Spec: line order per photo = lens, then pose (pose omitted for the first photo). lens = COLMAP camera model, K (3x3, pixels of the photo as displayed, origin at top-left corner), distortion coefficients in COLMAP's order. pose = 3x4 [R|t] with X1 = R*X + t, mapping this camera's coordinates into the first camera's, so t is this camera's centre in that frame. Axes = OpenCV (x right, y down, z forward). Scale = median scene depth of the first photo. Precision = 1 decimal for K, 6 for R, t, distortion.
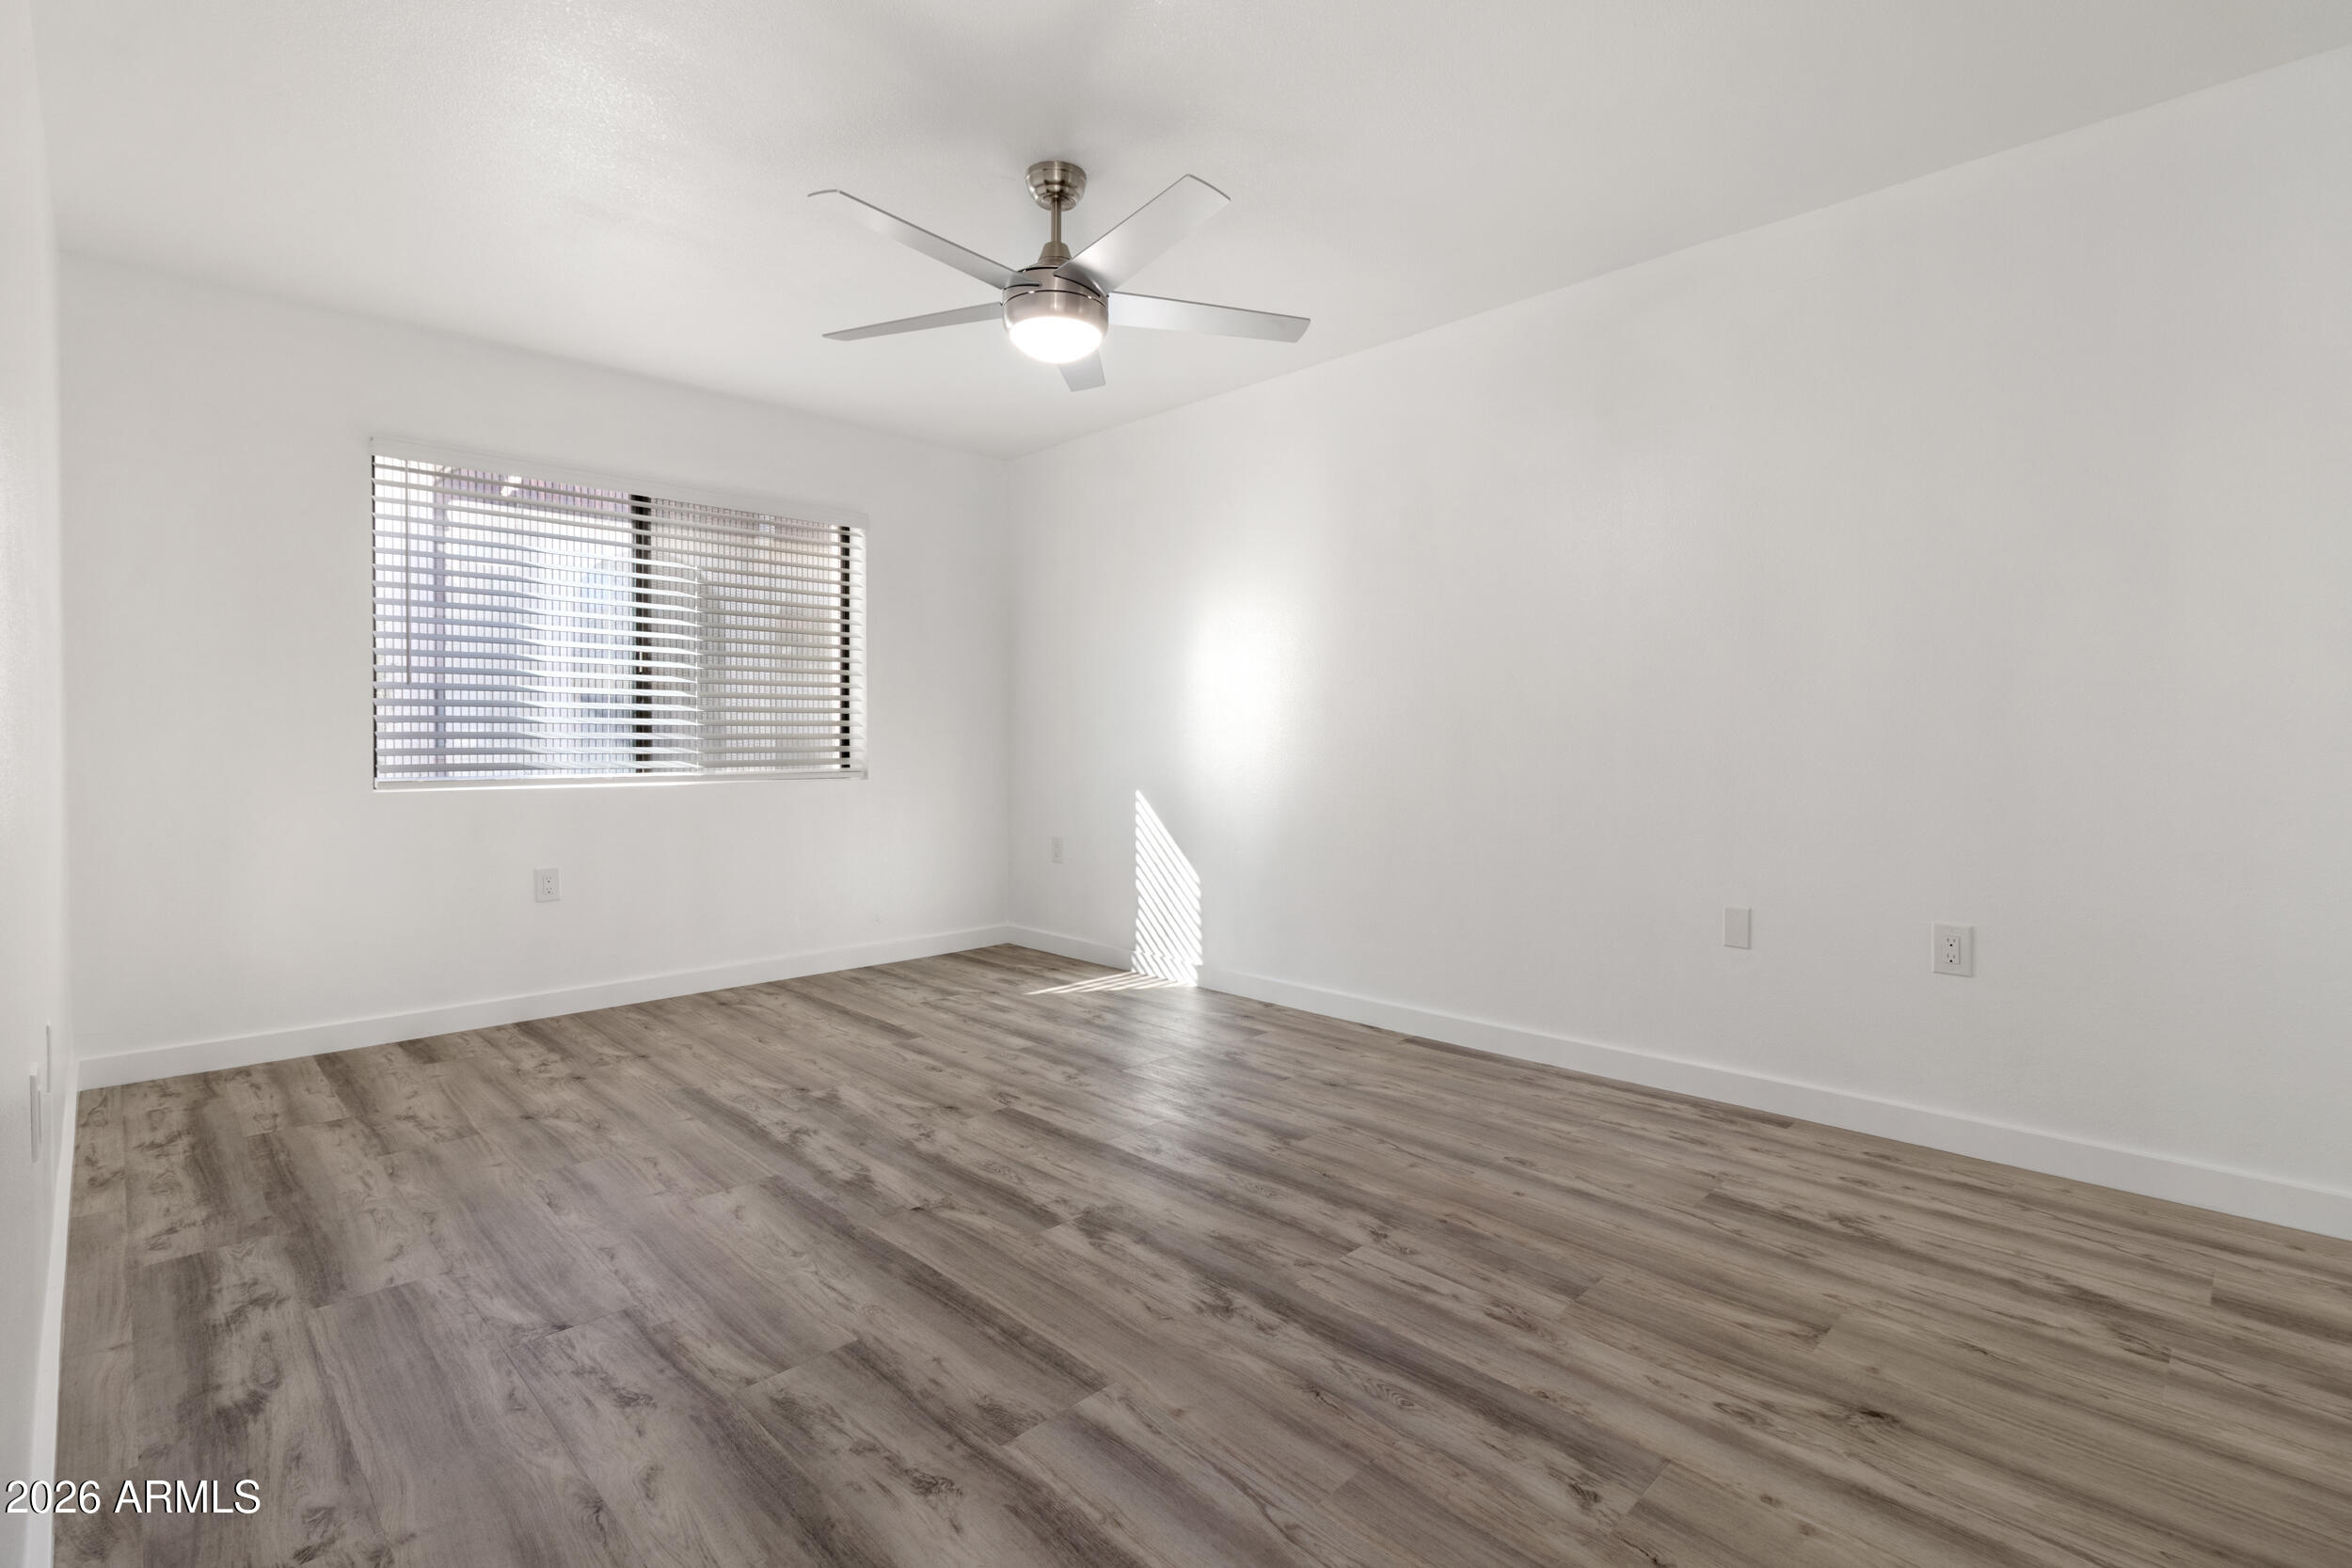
lens RADIAL K [[1086.9, 0, 1197.1], [0, 1086.9, 740.0], [0, 0, 1]] dist [0.002300, -0.000825]
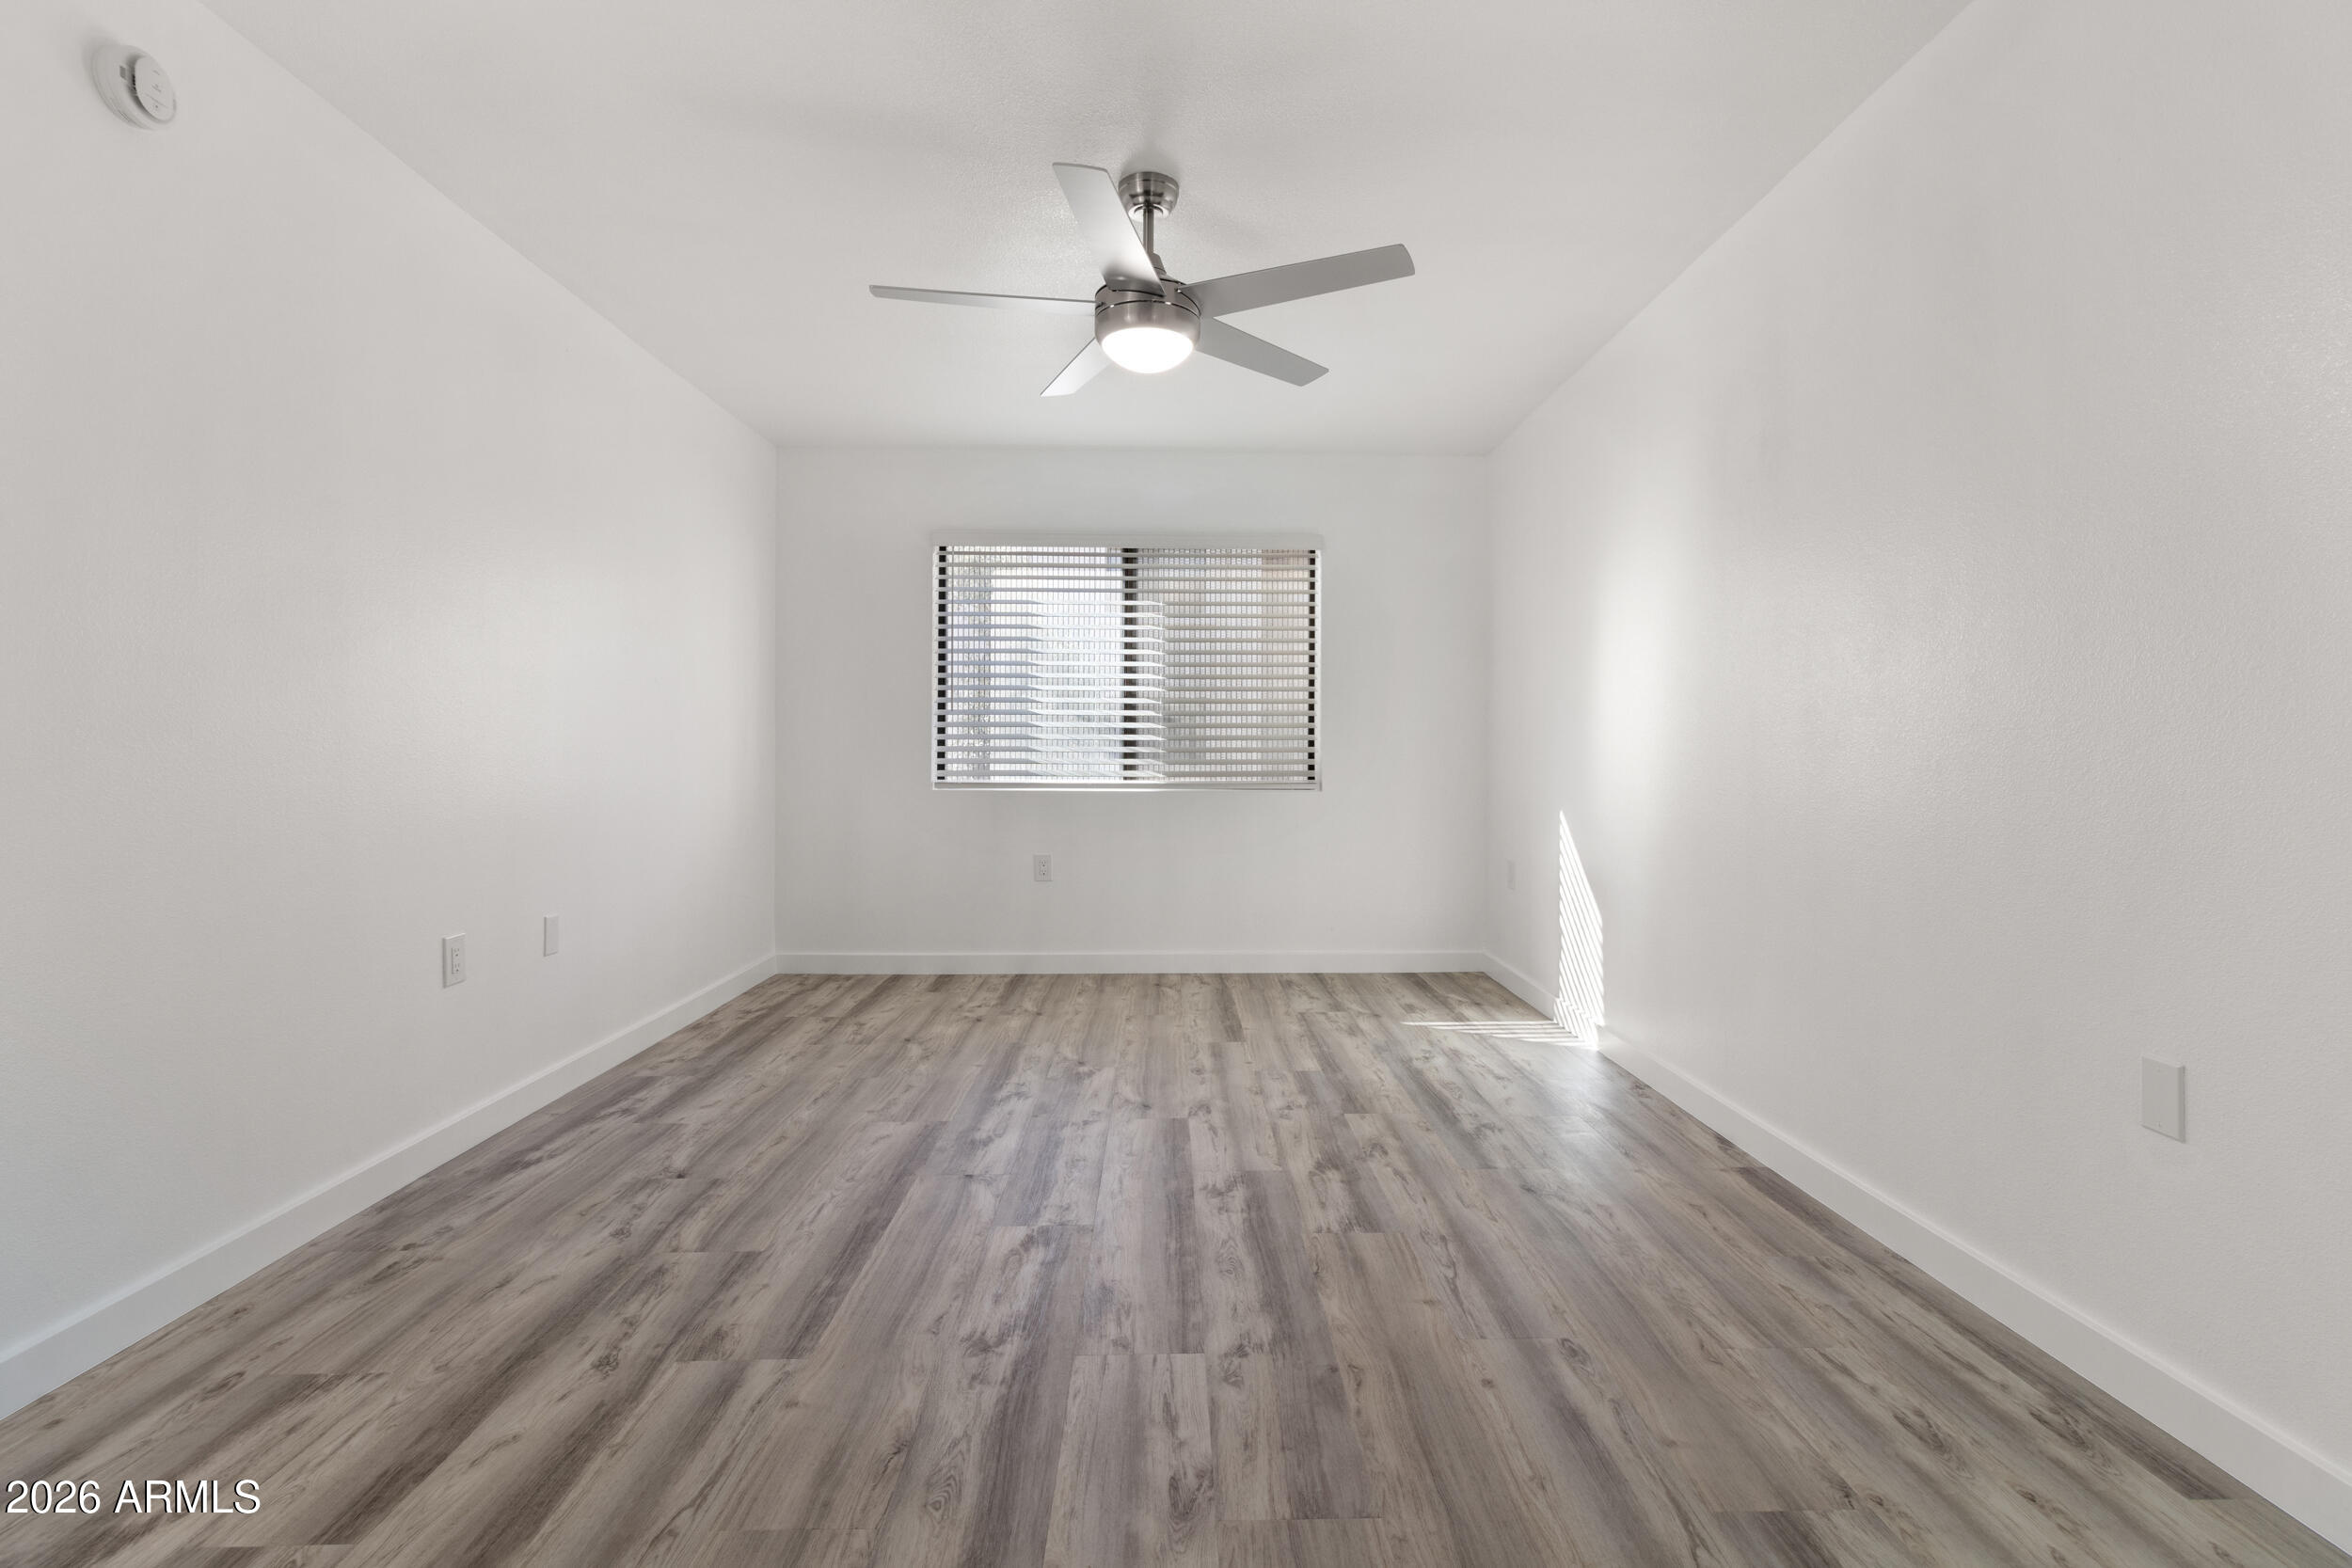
lens RADIAL K [[1086.9, 0, 1197.1], [0, 1086.9, 740.0], [0, 0, 1]] dist [0.002300, -0.000825]
pose [[0.727930, -0.007916, -0.685606, 0.566415], [-0.003106, 0.999885, -0.014843, 0.005064], [0.685645, 0.012934, 0.727821, 0.299090]]
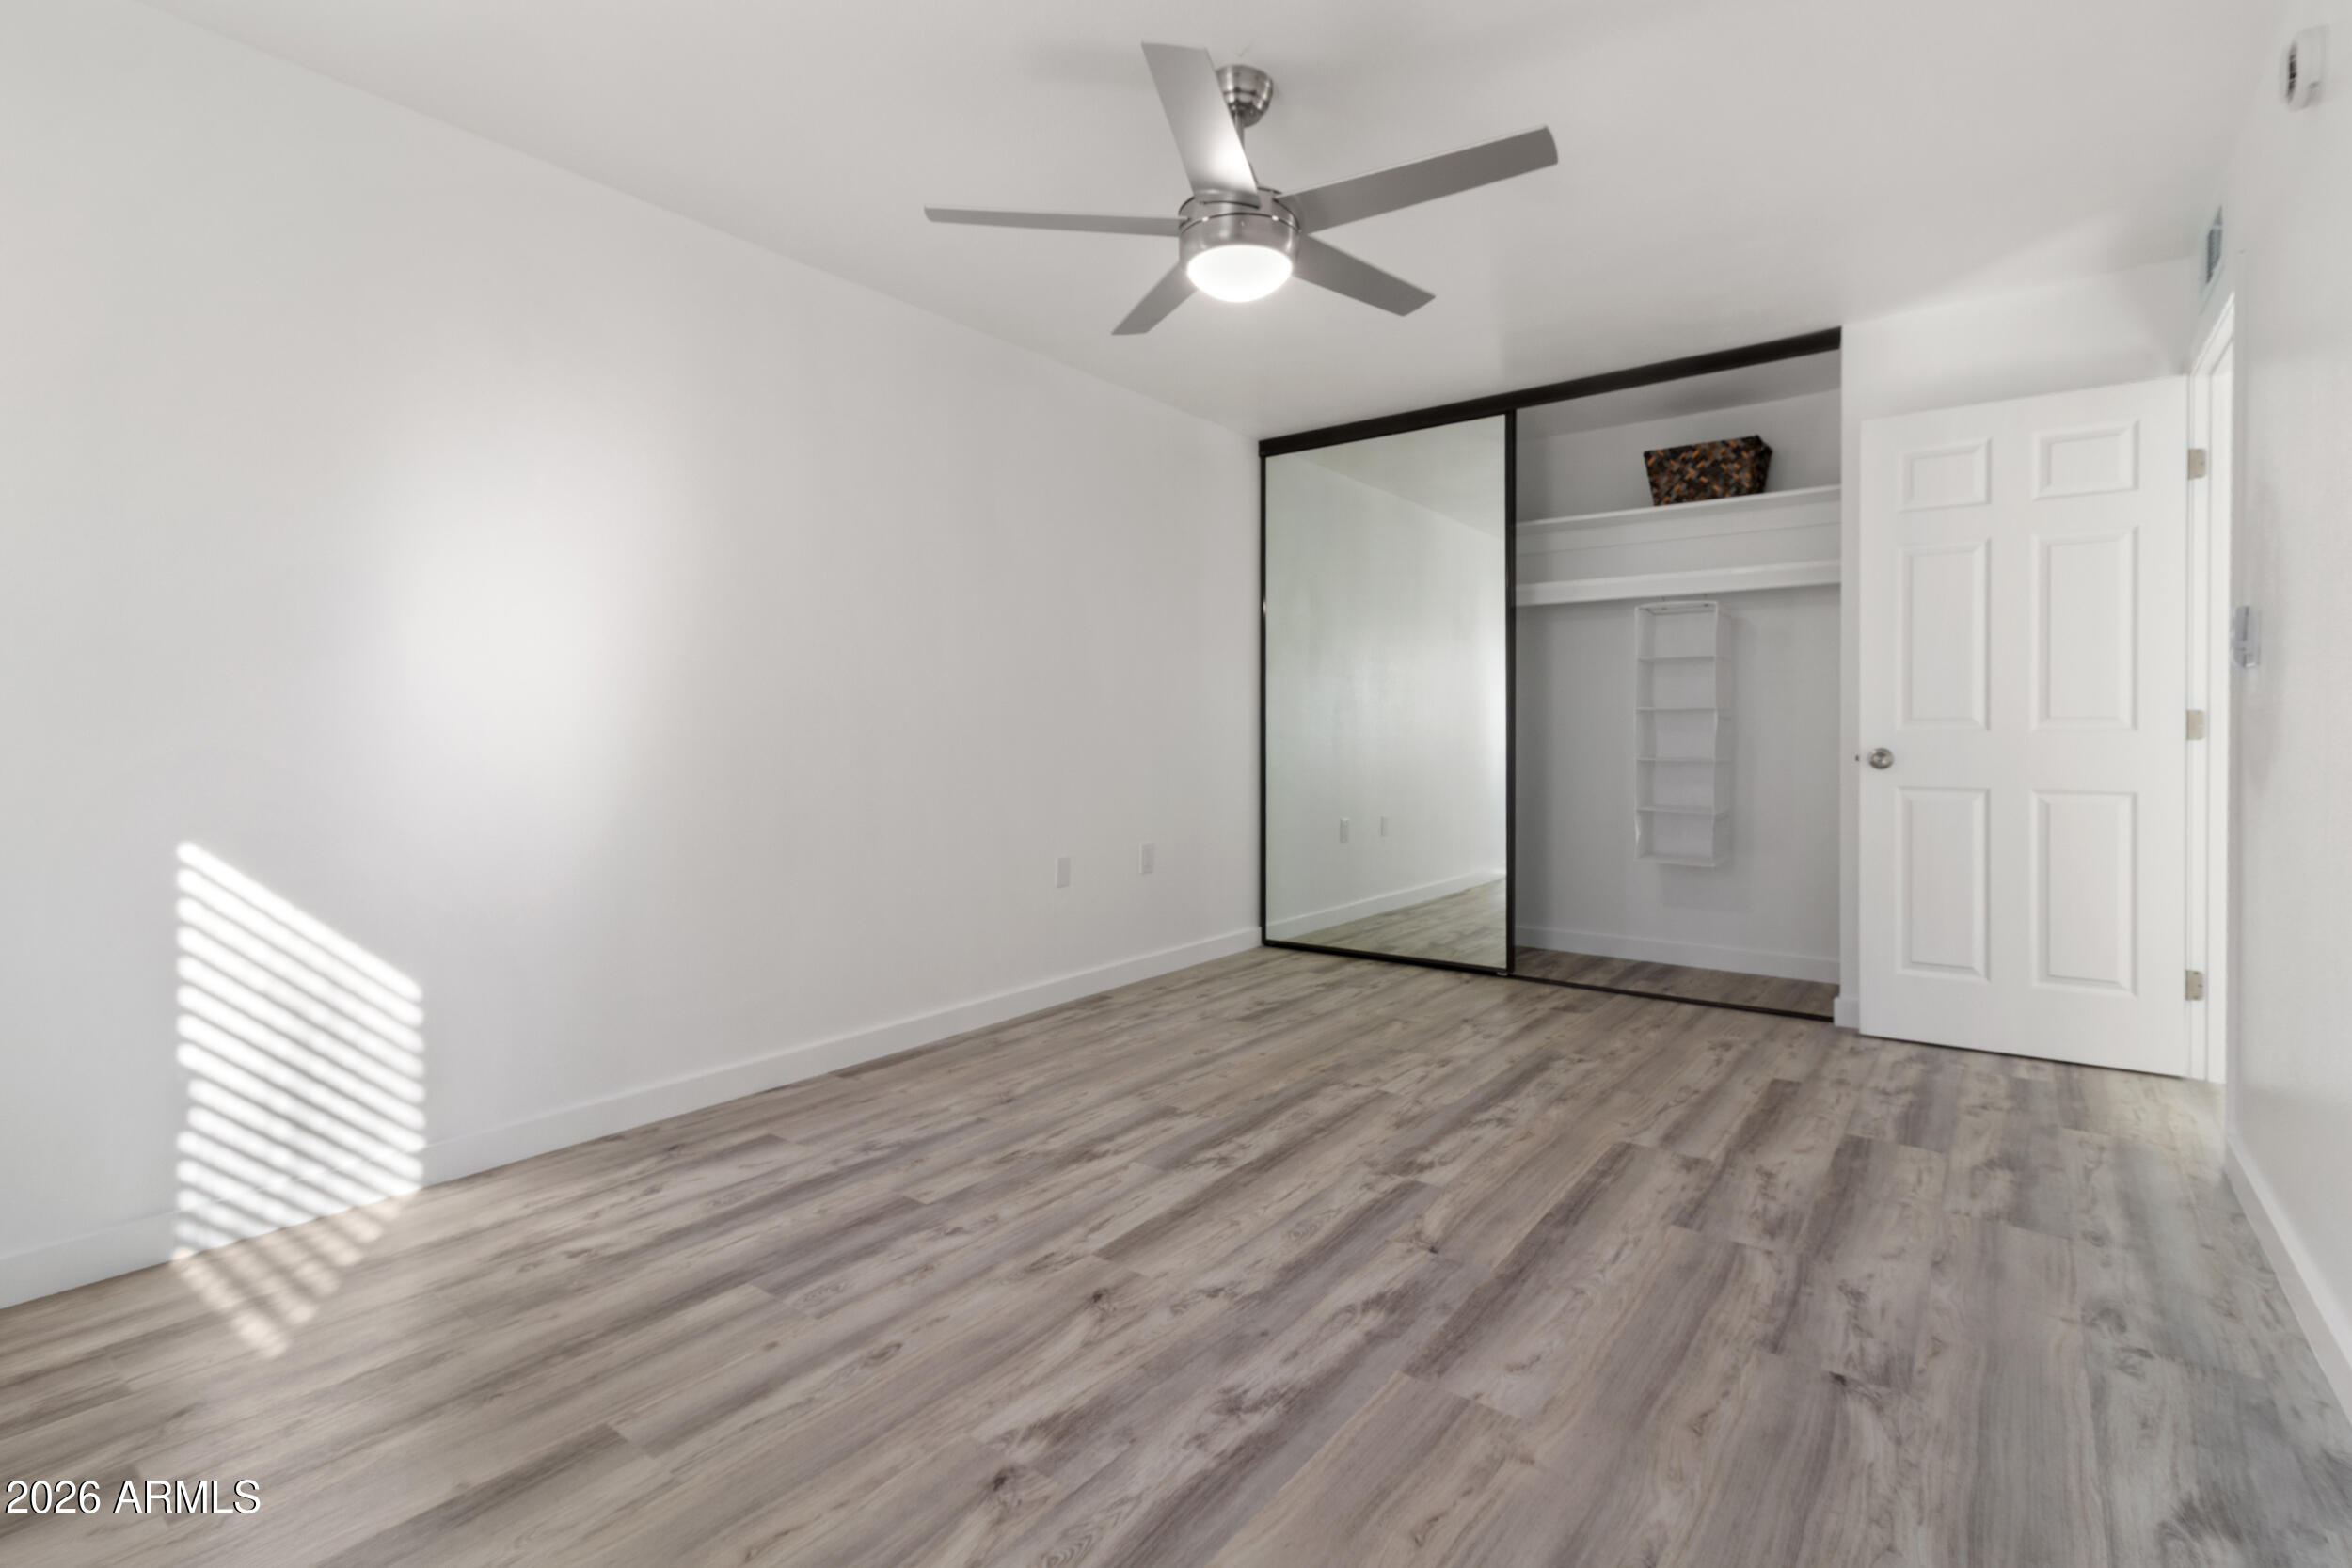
lens RADIAL K [[1095.1, 0, 1179.2], [0, 1095.1, 749.0], [0, 0, 1]] dist [0.002721, 0.000087]
pose [[-0.130045, -0.011043, 0.991447, -0.955244], [0.004281, 0.999922, 0.011699, 0.003350], [-0.991499, 0.005766, -0.129988, 1.124270]]
